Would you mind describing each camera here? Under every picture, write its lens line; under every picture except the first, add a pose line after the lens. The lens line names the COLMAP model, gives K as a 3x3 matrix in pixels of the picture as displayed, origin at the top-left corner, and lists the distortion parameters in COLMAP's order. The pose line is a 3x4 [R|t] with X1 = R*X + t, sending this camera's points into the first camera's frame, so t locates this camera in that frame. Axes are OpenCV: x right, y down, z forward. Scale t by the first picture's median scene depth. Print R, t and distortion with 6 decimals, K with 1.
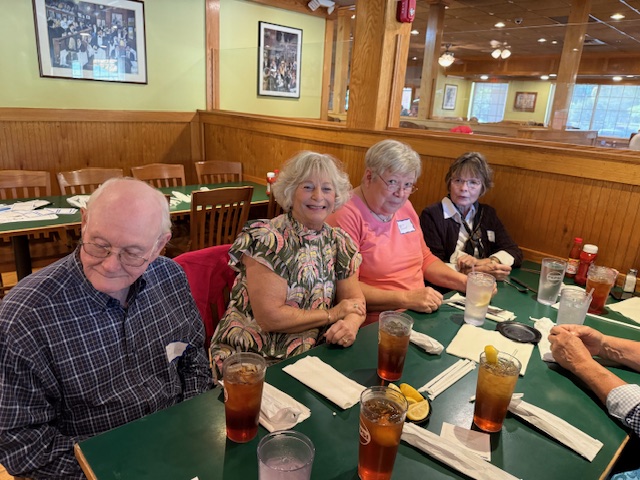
lens RADIAL K [[467.1, 0, 318.8], [0, 467.1, 239.9], [0, 0, 1]] dist [0.011483, 0.003129]
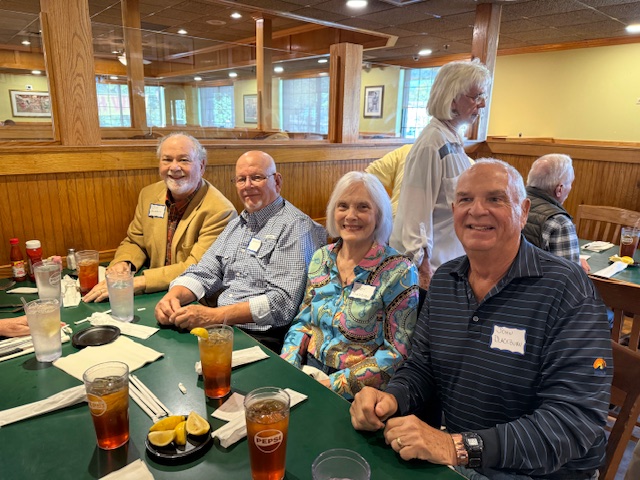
lens RADIAL K [[467.1, 0, 319.8], [0, 467.1, 238.8], [0, 0, 1]] dist [0.011483, 0.003129]
pose [[0.058099, -0.313279, 0.947882, -0.321256], [0.277800, 0.917058, 0.286064, -0.108608], [-0.958881, 0.246701, 0.140309, 0.293158]]
